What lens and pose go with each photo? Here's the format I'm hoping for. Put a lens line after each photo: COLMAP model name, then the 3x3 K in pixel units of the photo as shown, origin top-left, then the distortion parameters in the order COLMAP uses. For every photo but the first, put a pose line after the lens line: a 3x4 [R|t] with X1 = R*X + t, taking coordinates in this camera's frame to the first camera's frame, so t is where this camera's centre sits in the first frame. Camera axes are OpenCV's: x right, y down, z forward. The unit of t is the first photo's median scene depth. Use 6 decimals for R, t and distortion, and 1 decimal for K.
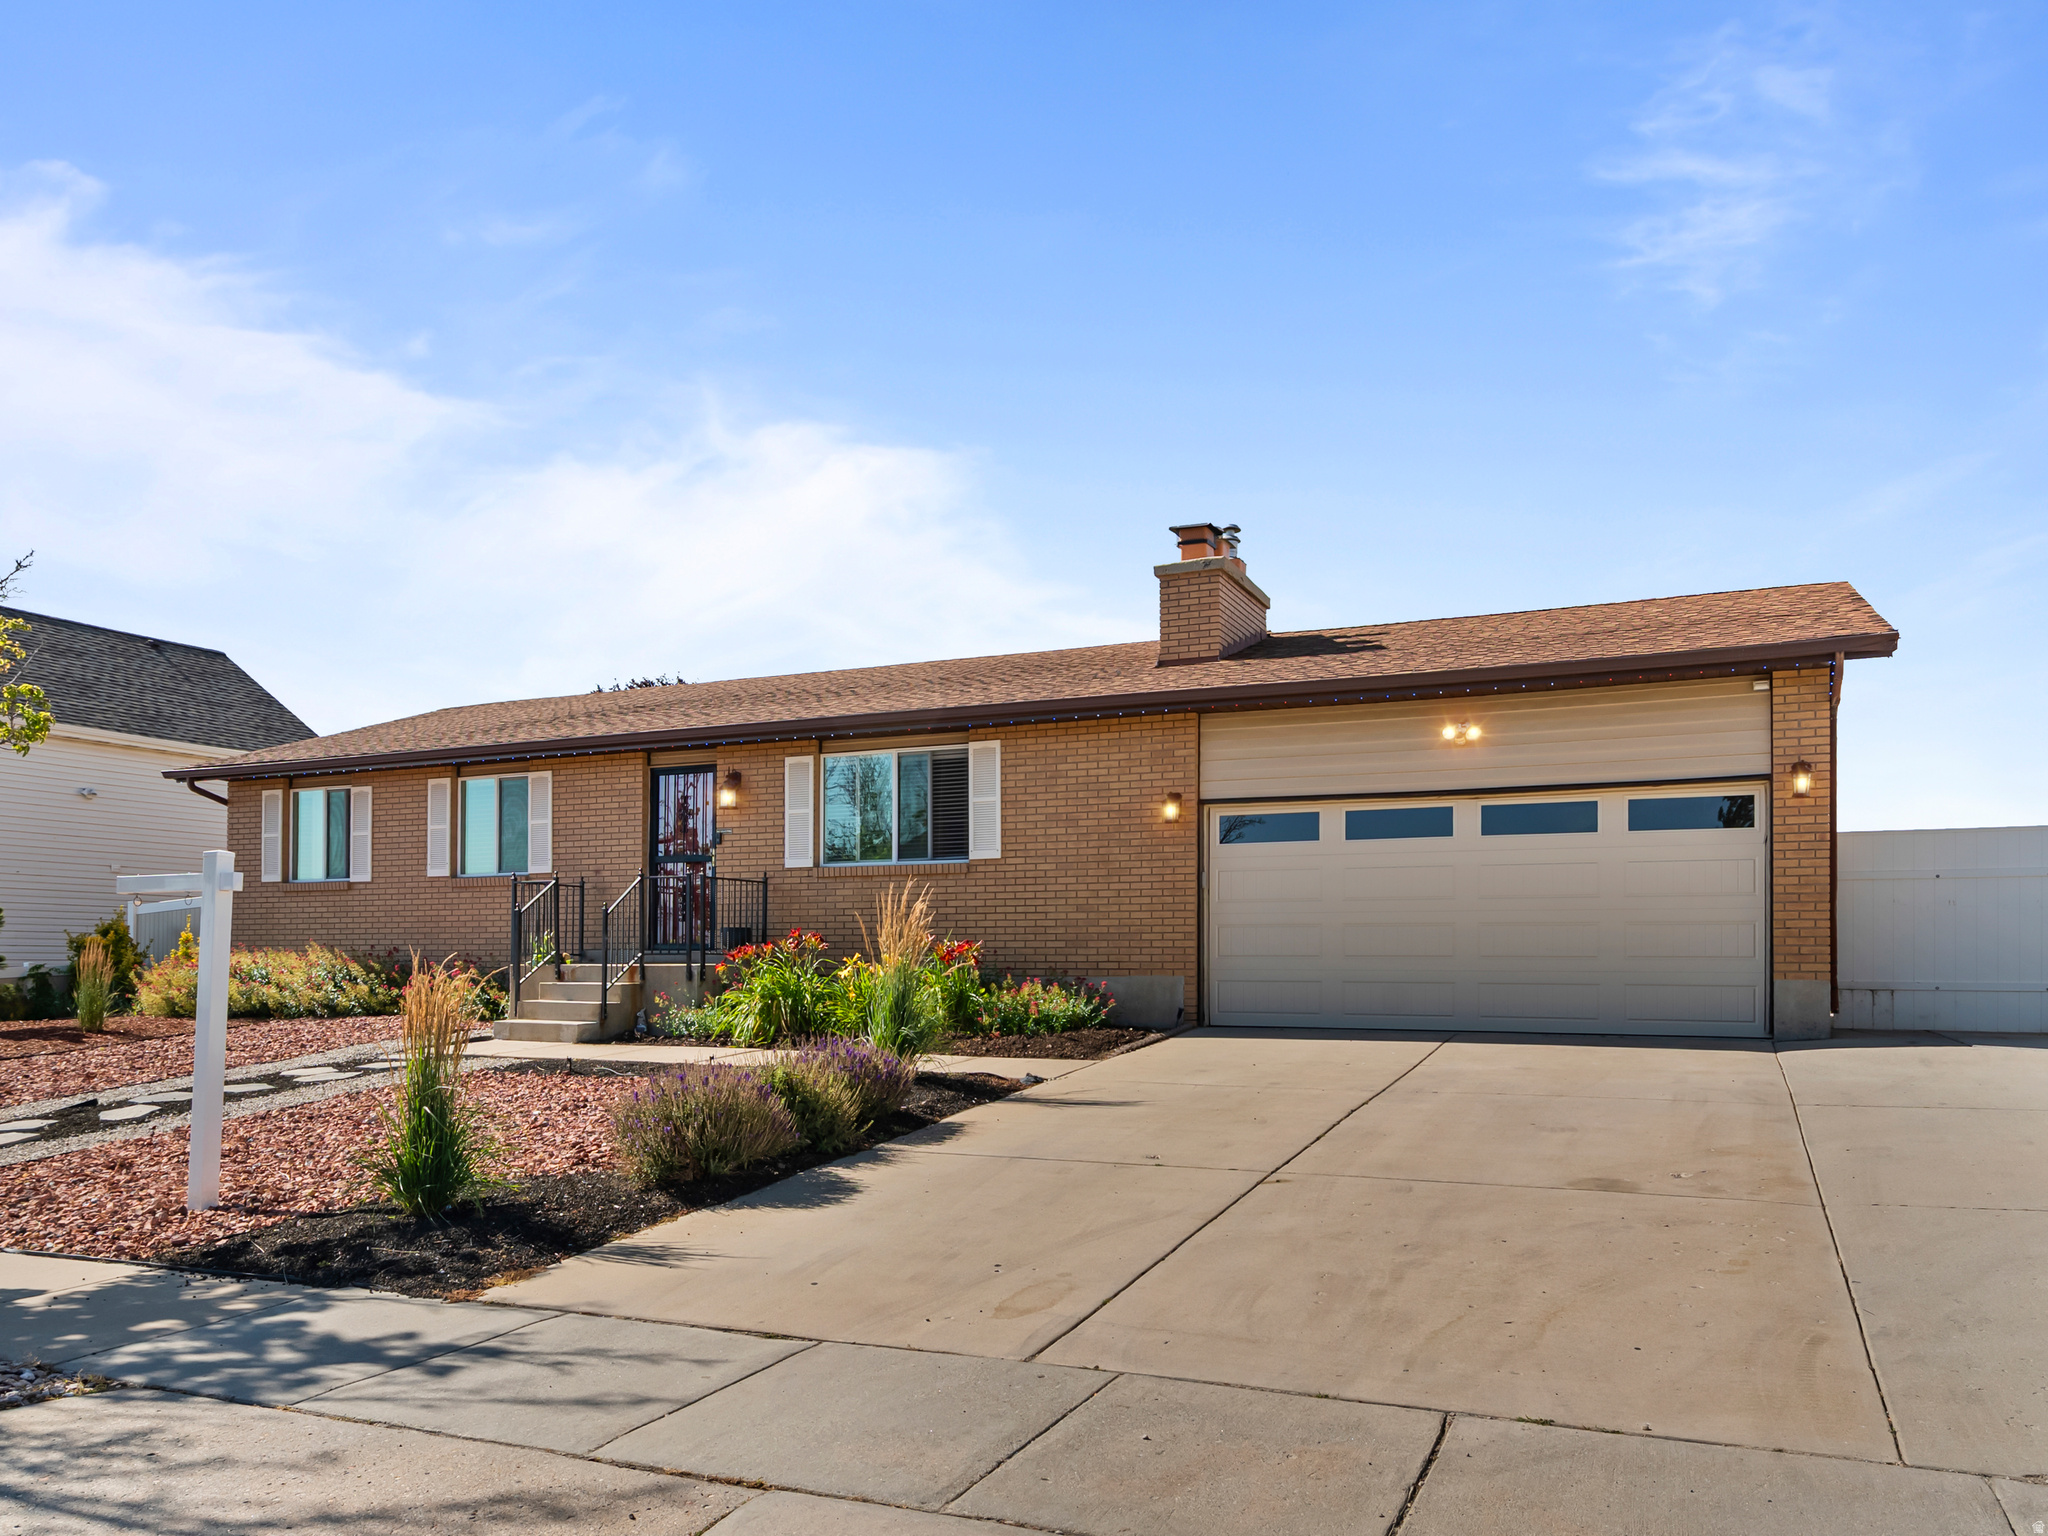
lens RADIAL K [[1259.6, 0, 1024.0], [0, 1259.6, 768.0], [0, 0, 1]] dist [0.002973, 0.001738]
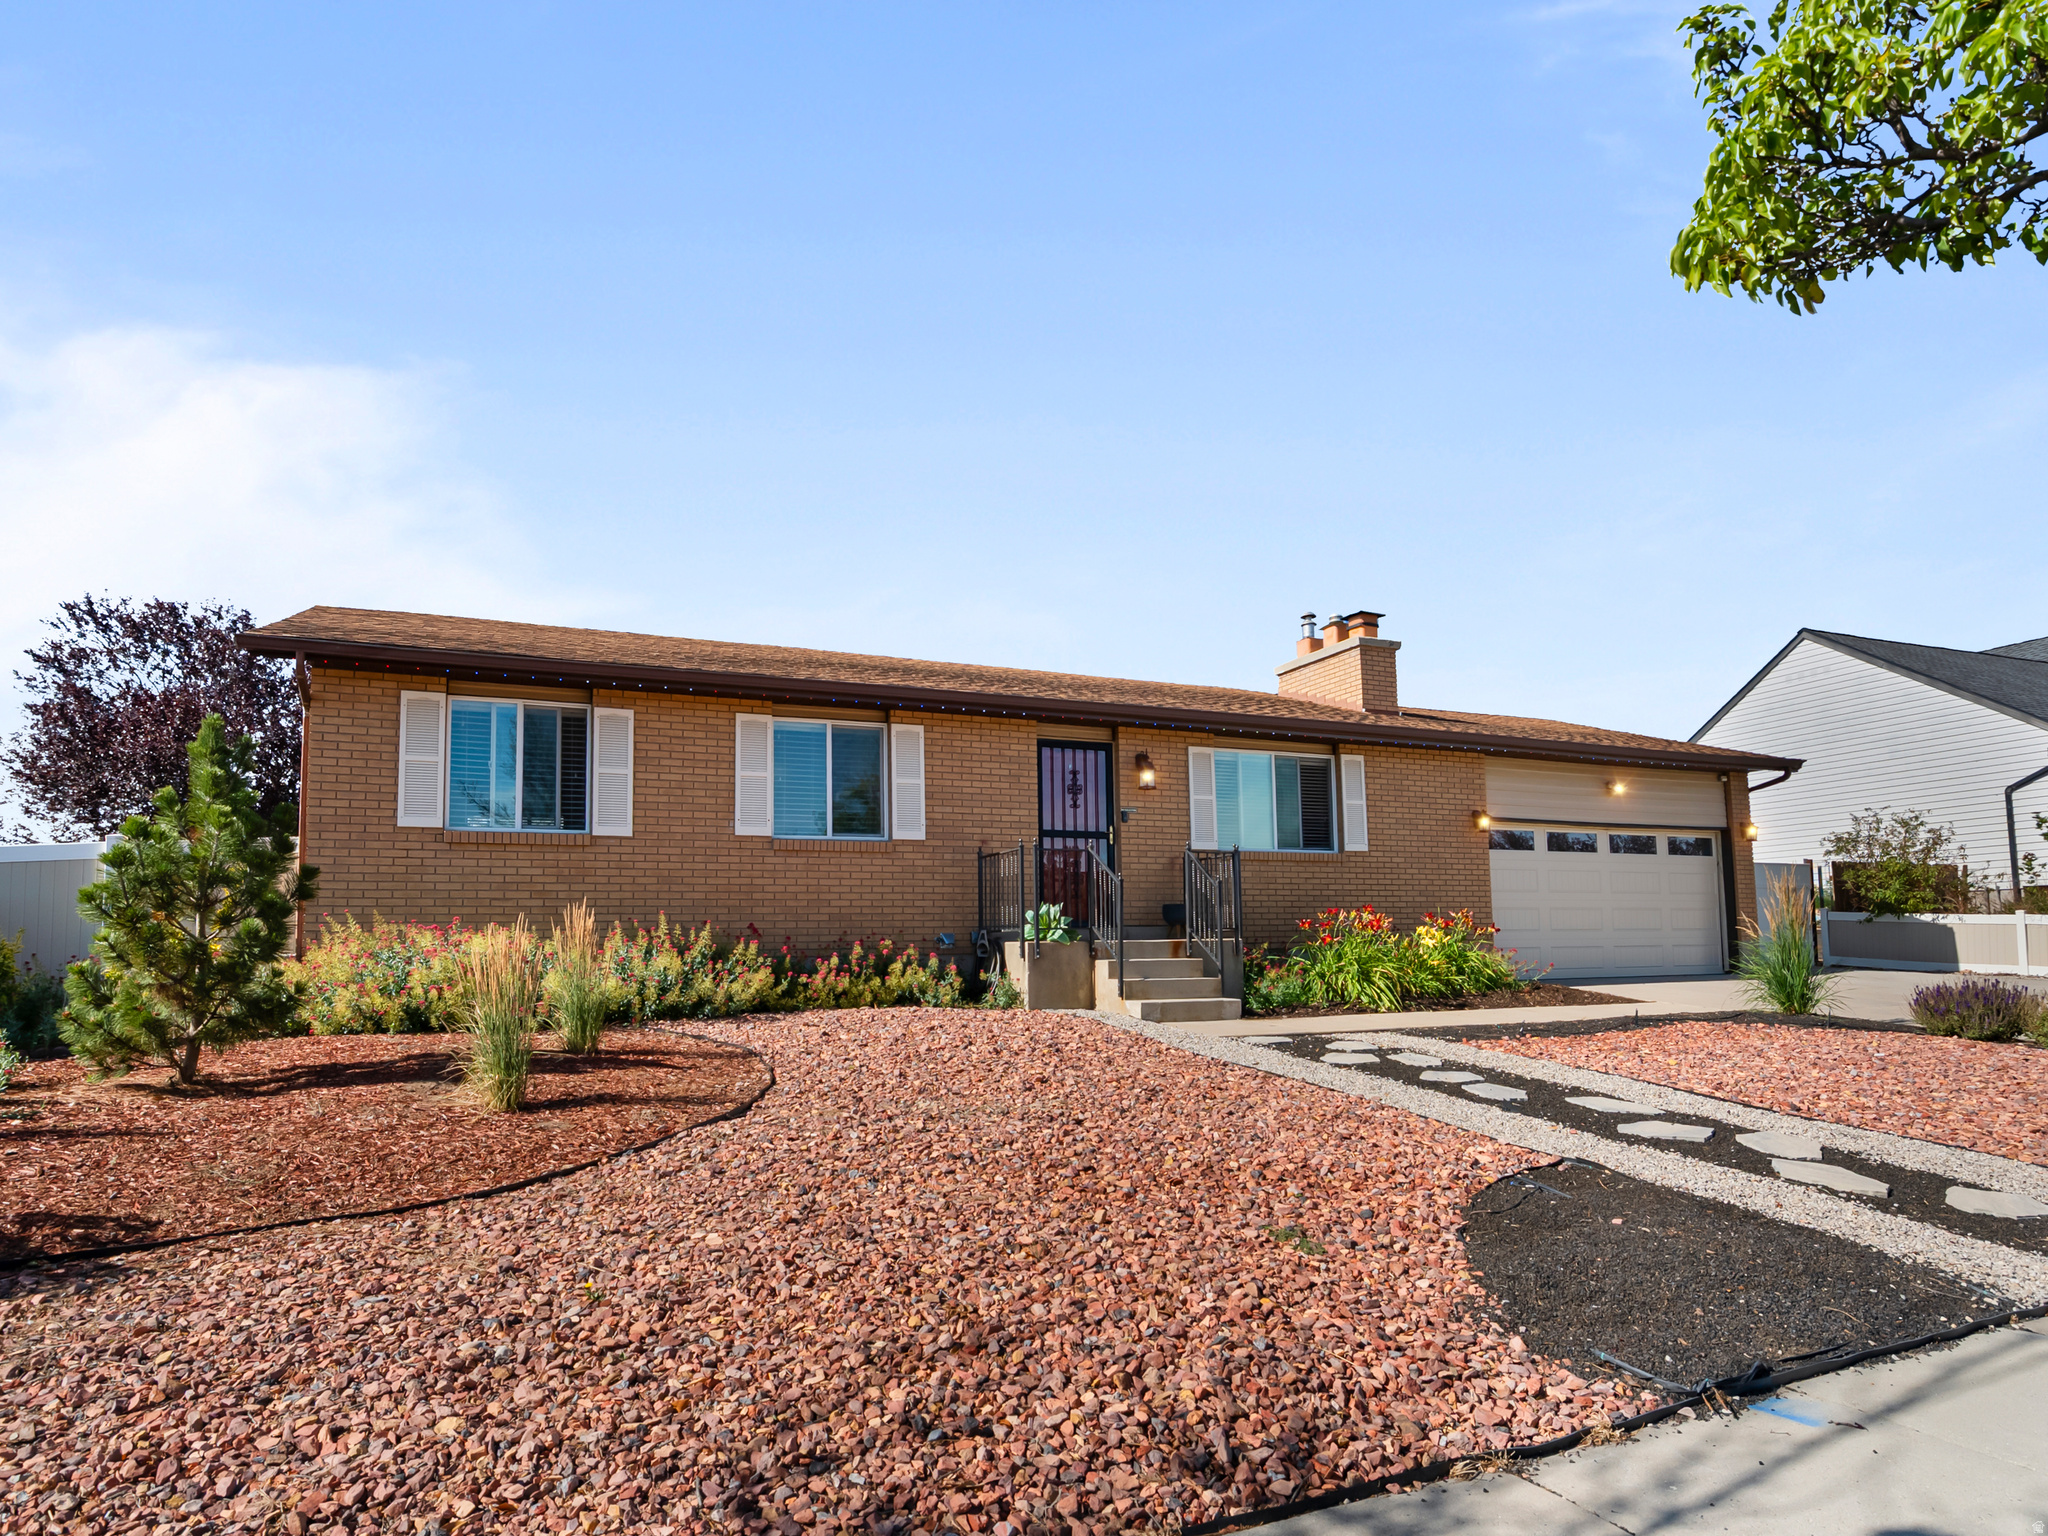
lens RADIAL K [[1179.9, 0, 1011.8], [0, 1179.9, 765.1], [0, 0, 1]] dist [-0.003793, -0.001222]
pose [[0.688971, 0.096141, 0.718384, -0.962342], [-0.100662, 0.994250, -0.036520, 0.055975], [-0.717764, -0.047153, 0.694688, 0.383782]]
